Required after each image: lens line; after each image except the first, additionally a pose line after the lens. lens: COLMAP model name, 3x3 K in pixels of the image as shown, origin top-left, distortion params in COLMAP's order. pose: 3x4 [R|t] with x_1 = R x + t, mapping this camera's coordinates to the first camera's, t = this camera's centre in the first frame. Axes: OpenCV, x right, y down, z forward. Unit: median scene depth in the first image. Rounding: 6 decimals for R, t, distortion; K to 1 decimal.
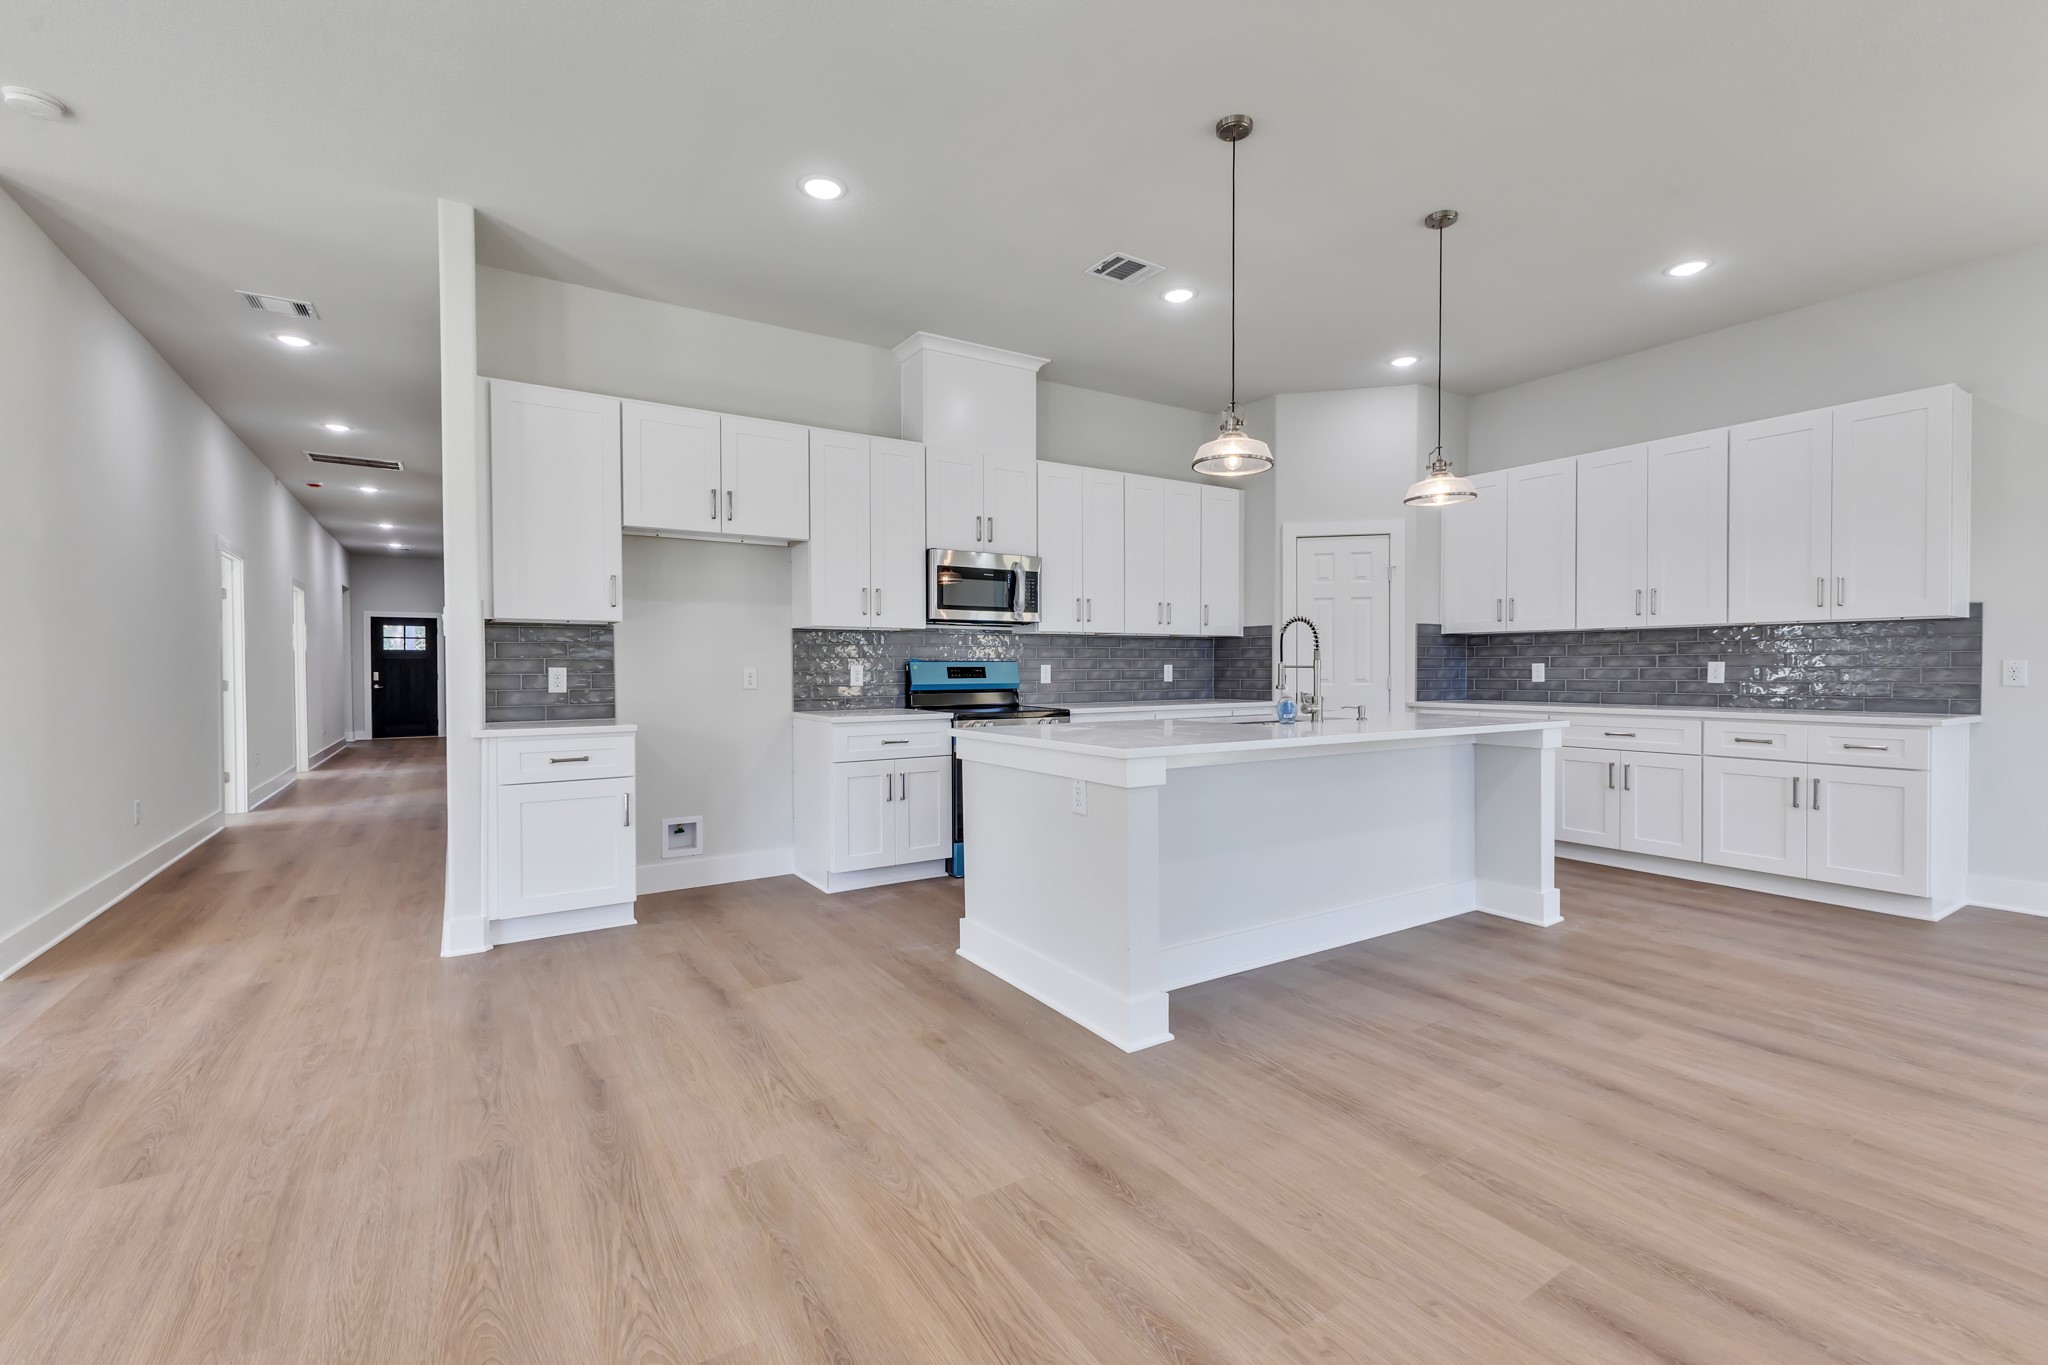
lens RADIAL K [[881.8, 0, 1024.5], [0, 881.8, 677.5], [0, 0, 1]] dist [0.011243, -0.000543]
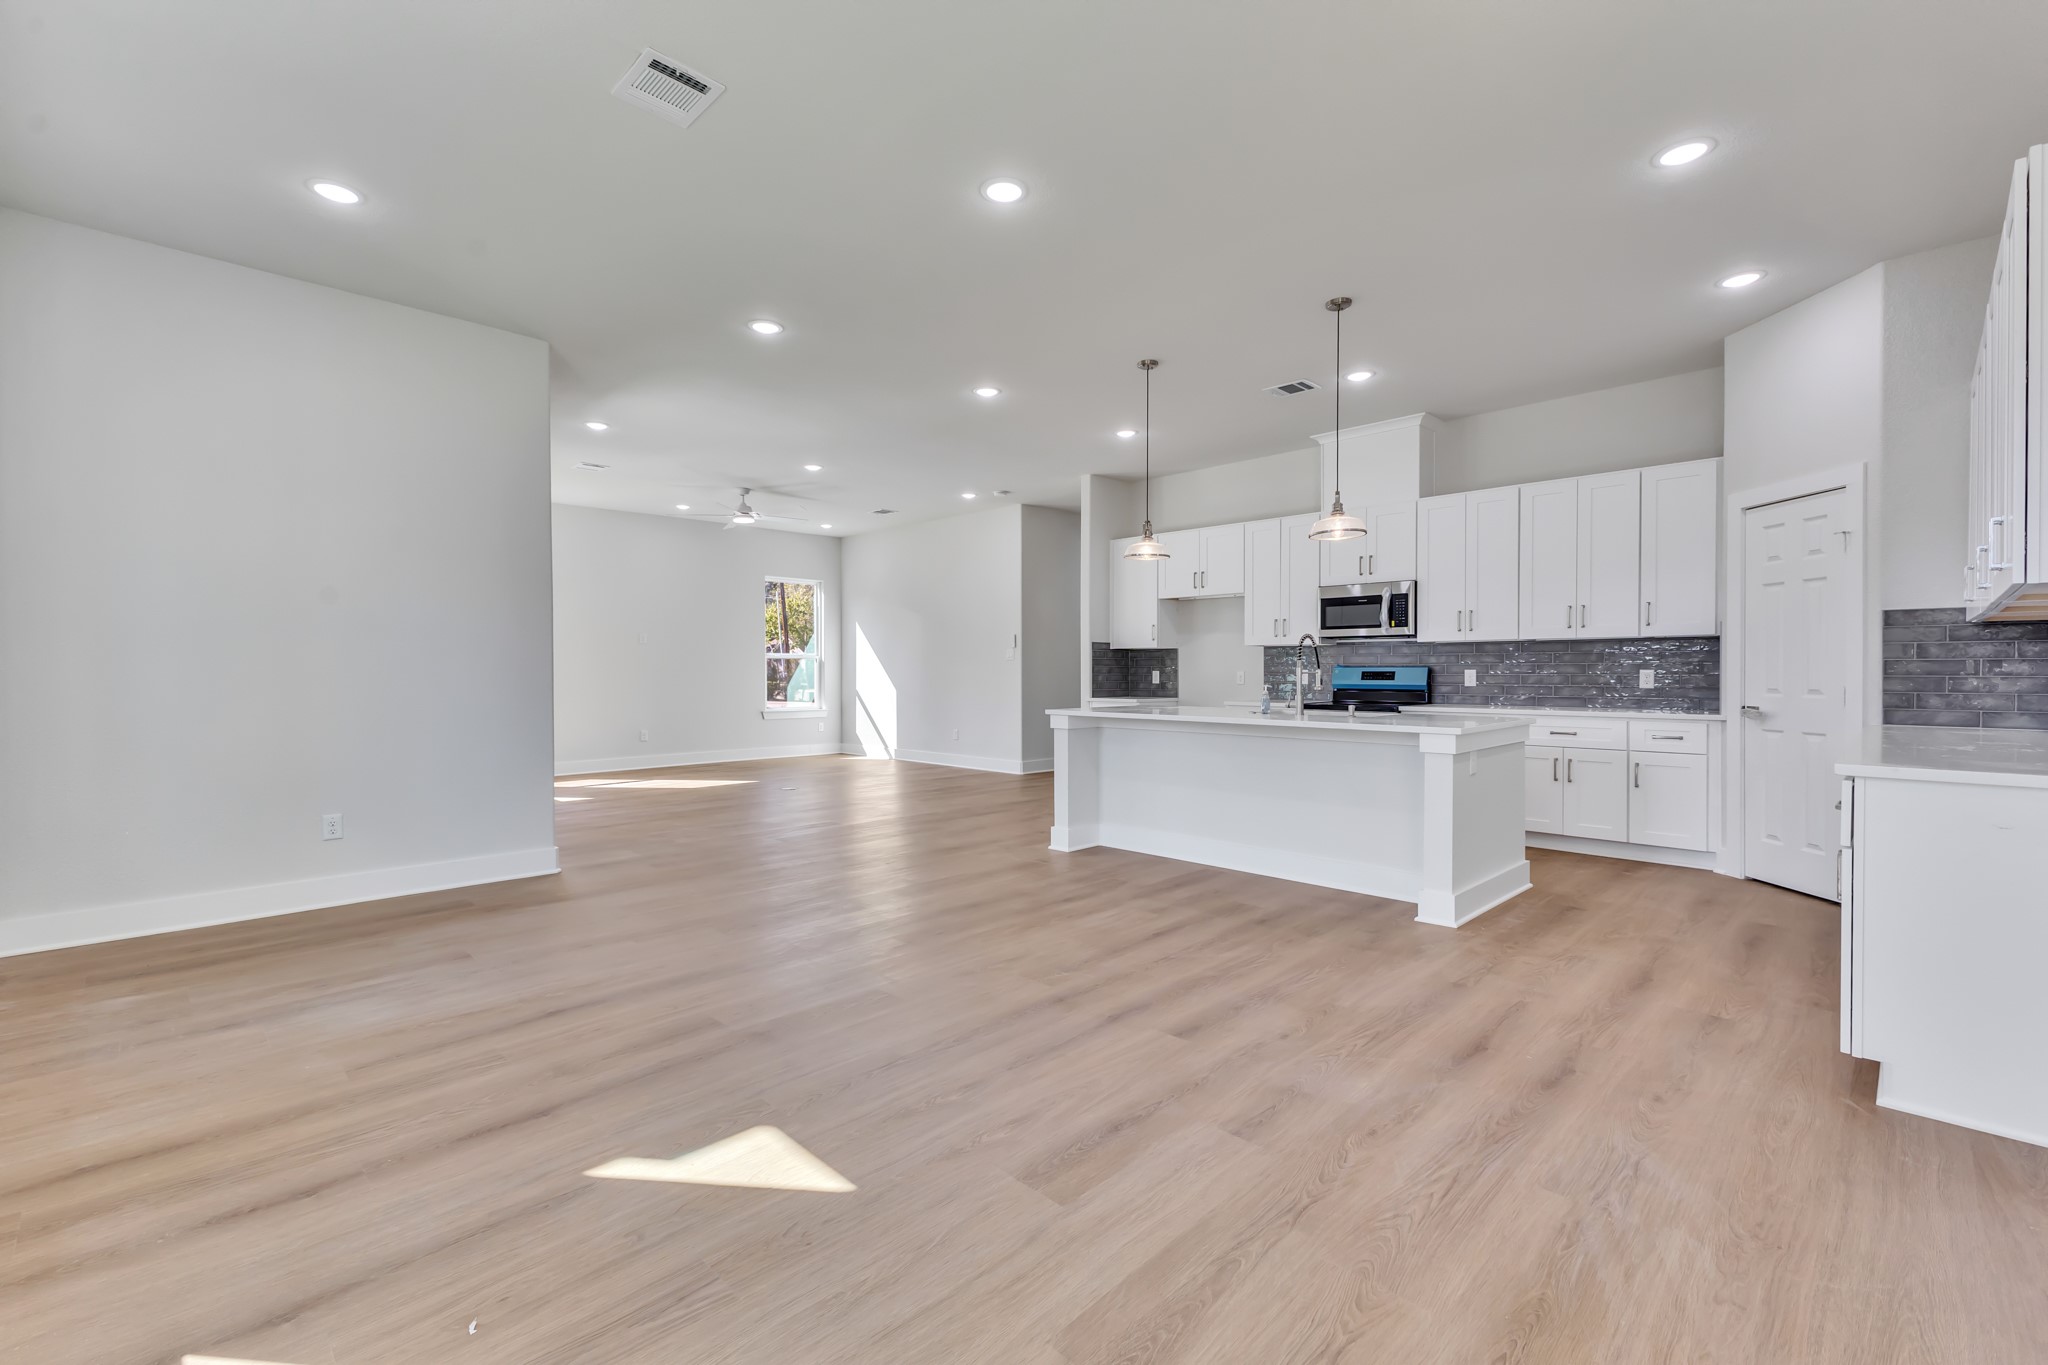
lens RADIAL K [[881.8, 0, 1024.5], [0, 881.8, 677.5], [0, 0, 1]] dist [0.011243, -0.000543]
pose [[0.213628, 0.010992, -0.976853, 1.145683], [-0.011274, 0.999898, 0.008786, -0.009103], [0.976850, 0.009136, 0.213730, 0.239669]]
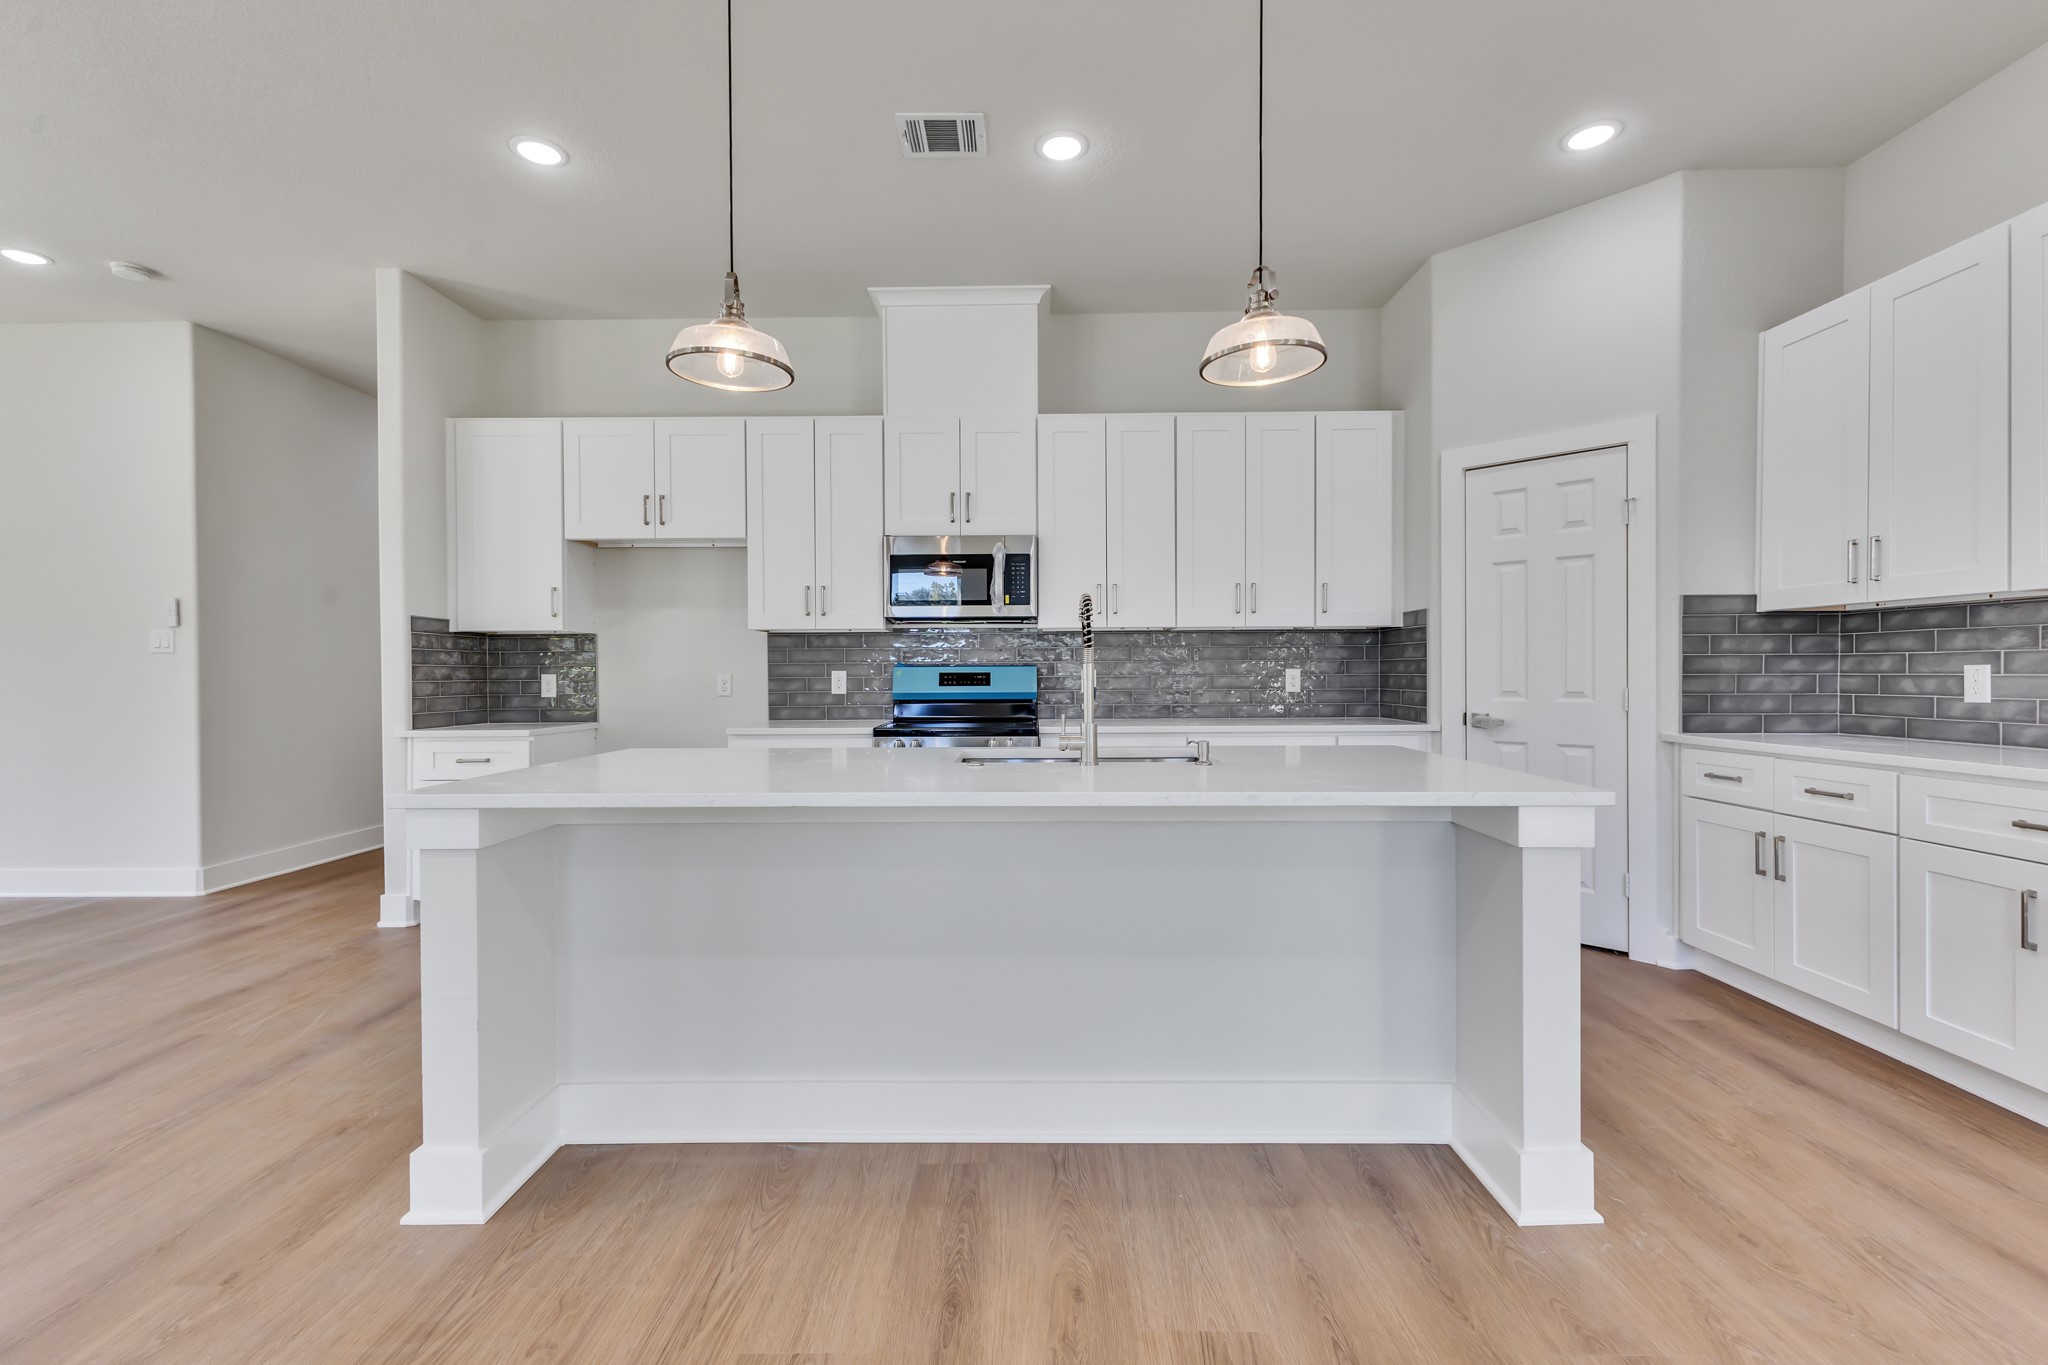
lens RADIAL K [[881.8, 0, 1024.5], [0, 881.8, 677.5], [0, 0, 1]] dist [0.011243, -0.000543]
pose [[0.836519, 0.002724, -0.547931, 0.473516], [-0.003999, 0.999991, -0.001134, -0.007156], [0.547923, 0.003140, 0.836523, 0.345721]]
